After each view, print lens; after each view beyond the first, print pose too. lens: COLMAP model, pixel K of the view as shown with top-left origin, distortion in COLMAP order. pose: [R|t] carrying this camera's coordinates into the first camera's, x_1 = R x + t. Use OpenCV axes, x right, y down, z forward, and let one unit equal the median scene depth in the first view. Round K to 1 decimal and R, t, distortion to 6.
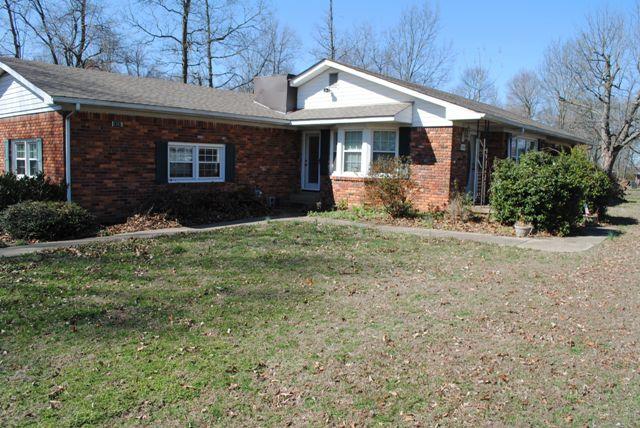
lens RADIAL K [[498.7, 0, 320.0], [0, 498.7, 214.0], [0, 0, 1]] dist [-0.091257, -0.004328]
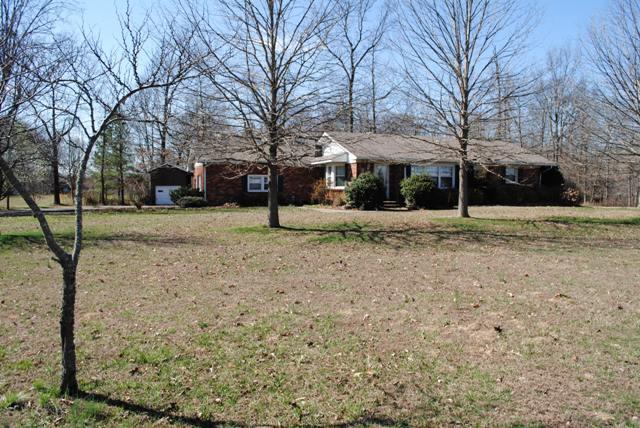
lens RADIAL K [[498.7, 0, 320.0], [0, 498.7, 214.0], [0, 0, 1]] dist [-0.091257, -0.004328]
pose [[0.838499, 0.011339, -0.544786, 1.234037], [-0.040644, 0.998300, -0.041779, 0.124170], [0.543386, 0.057174, 0.837534, -0.782133]]
